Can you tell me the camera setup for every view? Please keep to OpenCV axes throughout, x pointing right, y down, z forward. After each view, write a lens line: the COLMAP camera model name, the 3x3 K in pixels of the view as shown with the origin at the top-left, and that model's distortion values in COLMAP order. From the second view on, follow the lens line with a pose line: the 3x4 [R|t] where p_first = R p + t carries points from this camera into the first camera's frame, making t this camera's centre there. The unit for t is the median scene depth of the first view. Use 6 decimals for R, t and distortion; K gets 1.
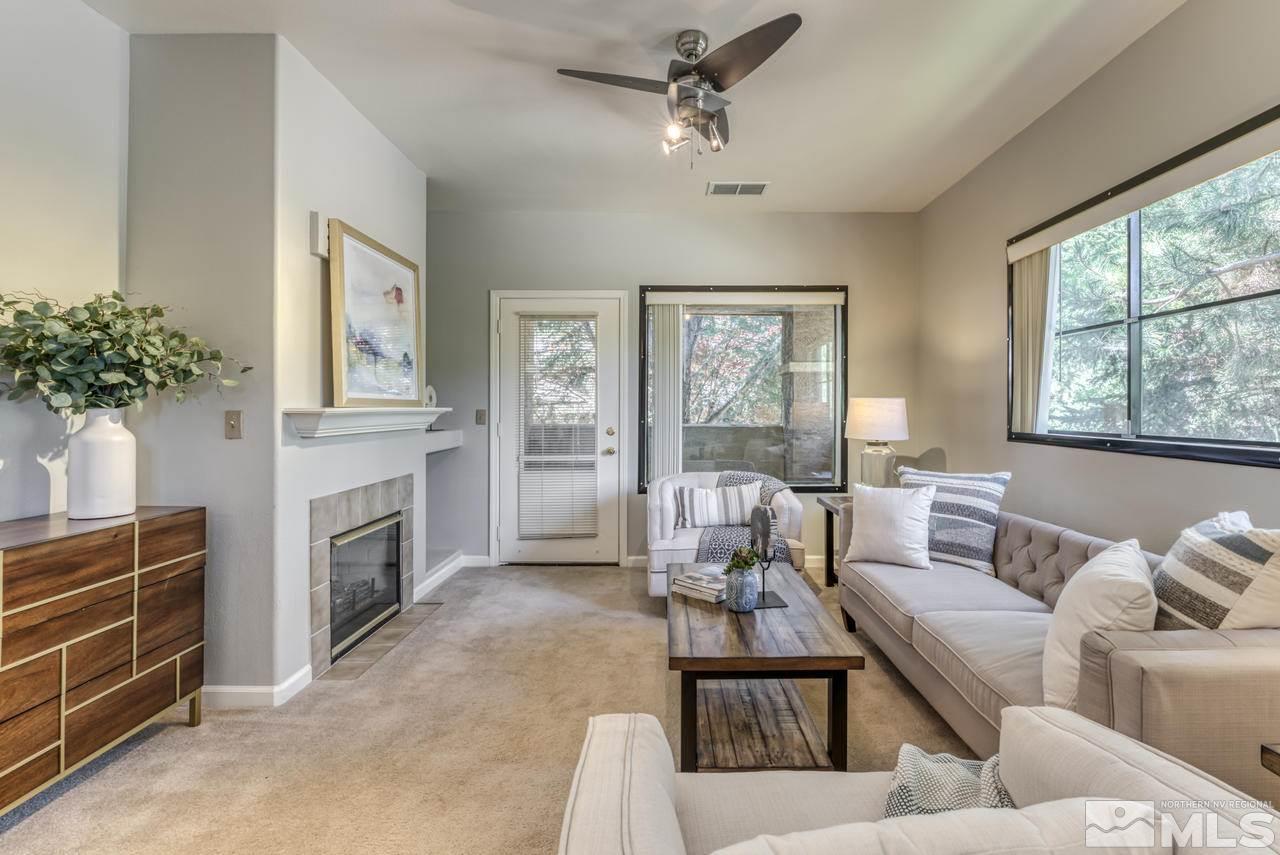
lens RADIAL K [[572.8, 0, 672.8], [0, 572.8, 407.4], [0, 0, 1]] dist [-0.000144, 0.000106]
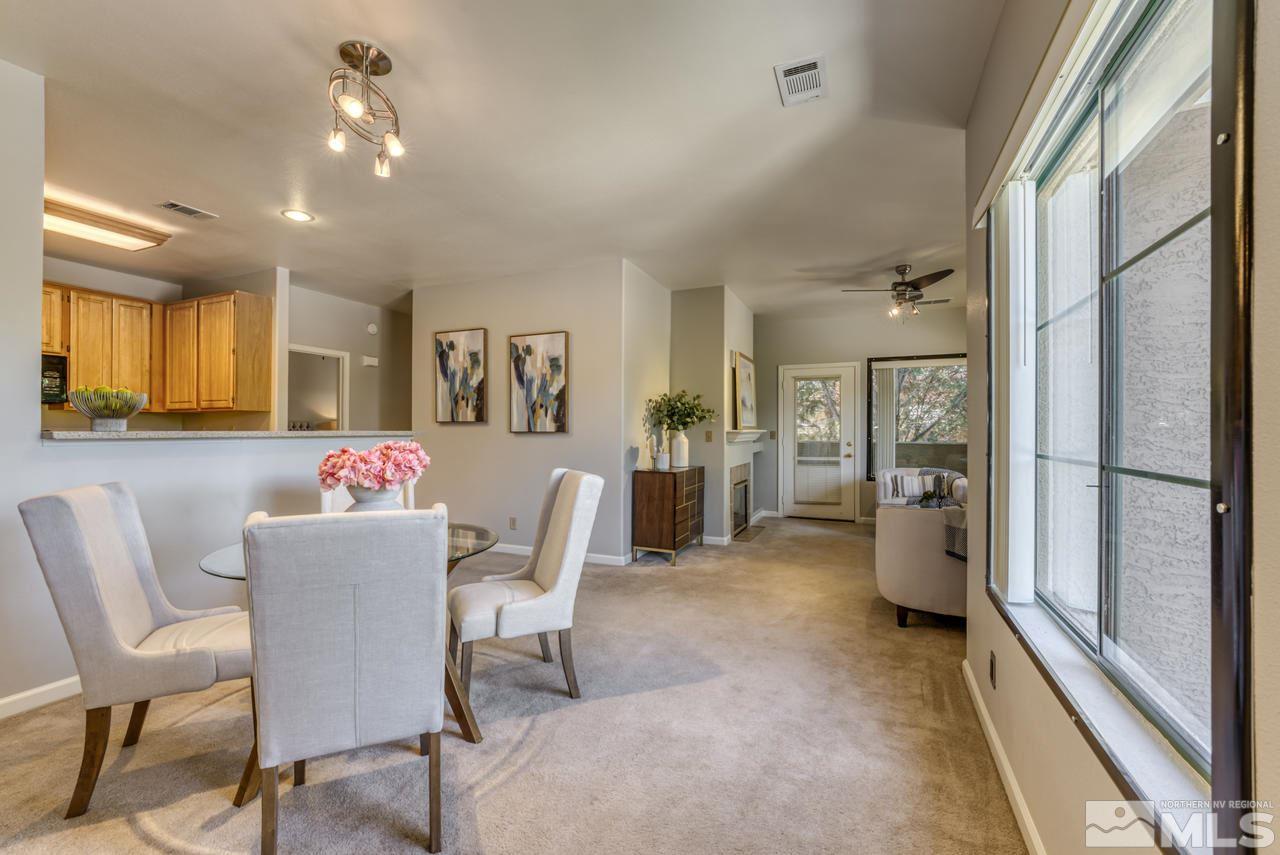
lens RADIAL K [[532.1, 0, 639.1], [0, 532.1, 429.3], [0, 0, 1]] dist [-0.010921, 0.003529]
pose [[0.913269, -0.000242, -0.407357, -0.043162], [0.000093, 1.000000, -0.000385, -0.001581], [0.407357, 0.000313, 0.913269, -0.866851]]
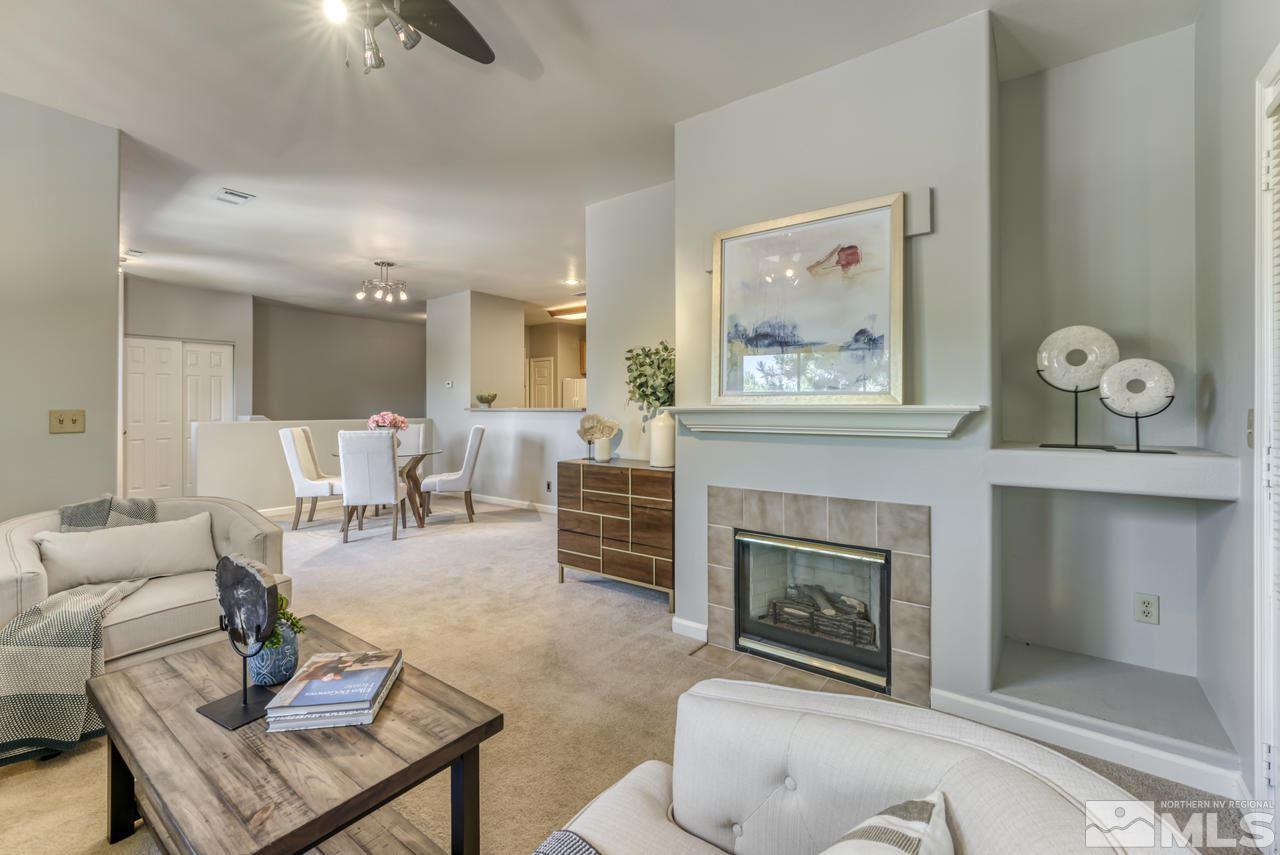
lens RADIAL K [[540.3, 0, 629.7], [0, 540.3, 404.0], [0, 0, 1]] dist [-0.002002, 0.000090]
pose [[-0.614459, -0.004181, -0.788938, 0.233533], [0.003227, 0.999964, -0.007813, 0.002842], [0.788942, -0.007347, -0.614423, 1.096280]]
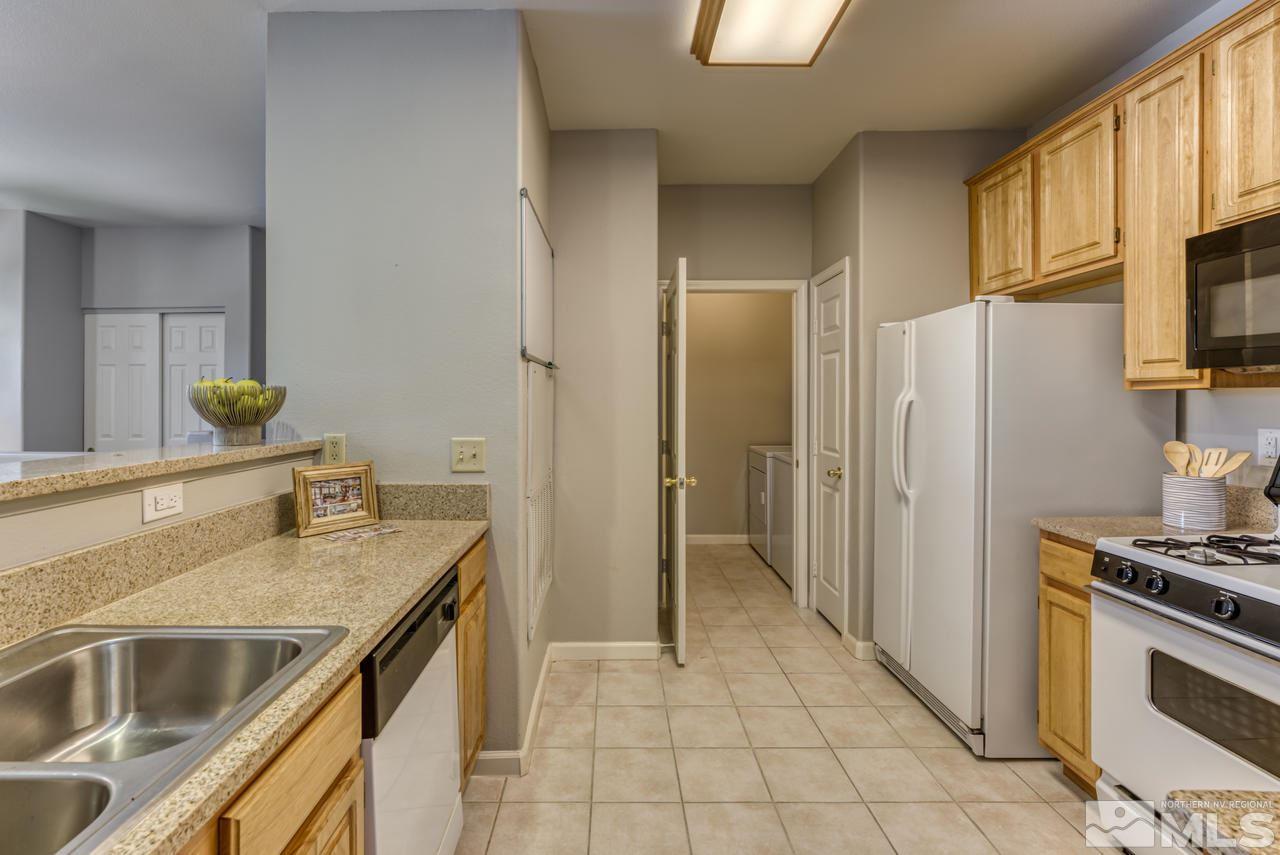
lens RADIAL K [[581.6, 0, 614.4], [0, 581.6, 401.5], [0, 0, 1]] dist [-0.006196, 0.000519]
pose [[-0.999996, -0.000656, 0.002724, -1.310985], [-0.000654, 1.000000, 0.000690, -0.037794], [-0.002724, 0.000688, -0.999996, 0.005897]]
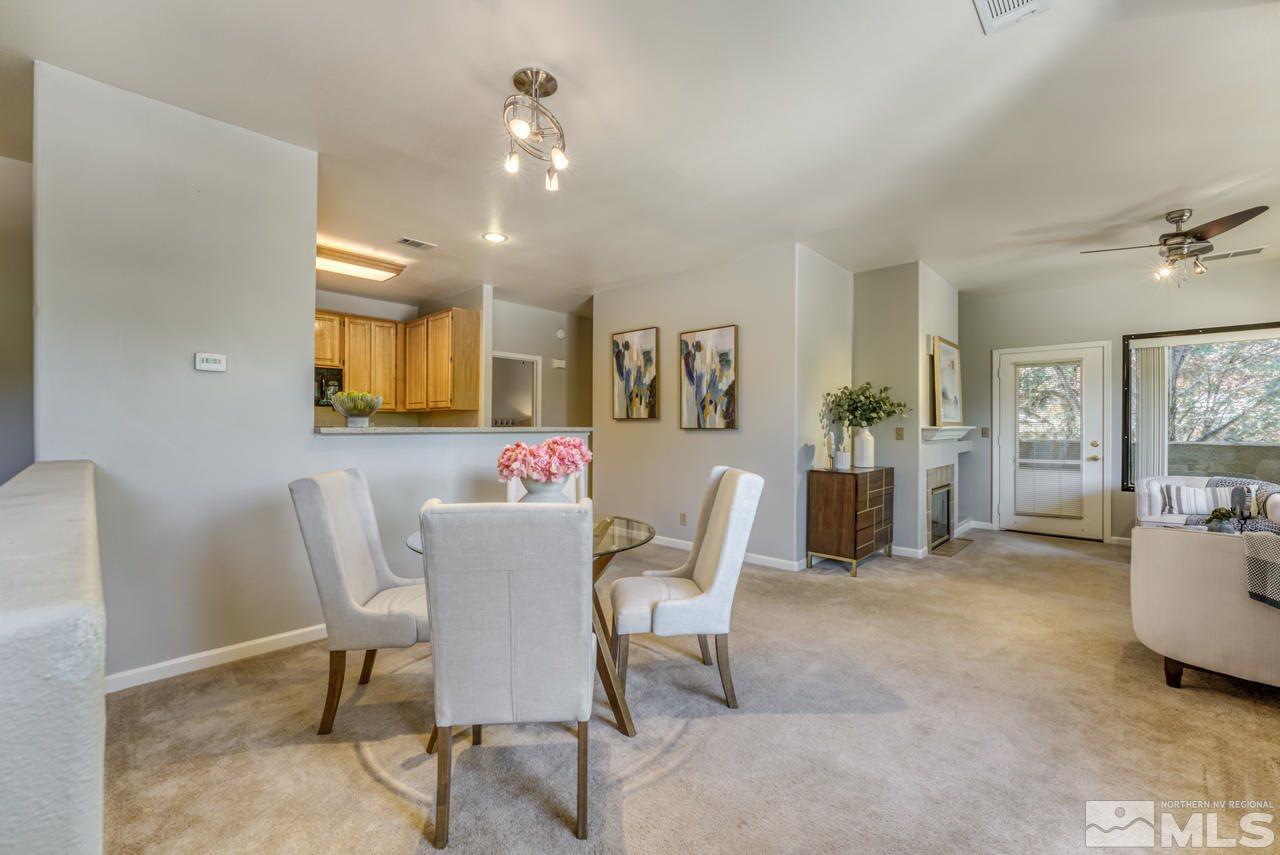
lens RADIAL K [[534.5, 0, 637.4], [0, 534.5, 424.9], [0, 0, 1]] dist [-0.010136, 0.003870]
pose [[0.724368, -0.001648, -0.689411, -0.029727], [0.000187, 0.999998, -0.002194, -0.001268], [0.689413, 0.001461, 0.724367, -0.830639]]
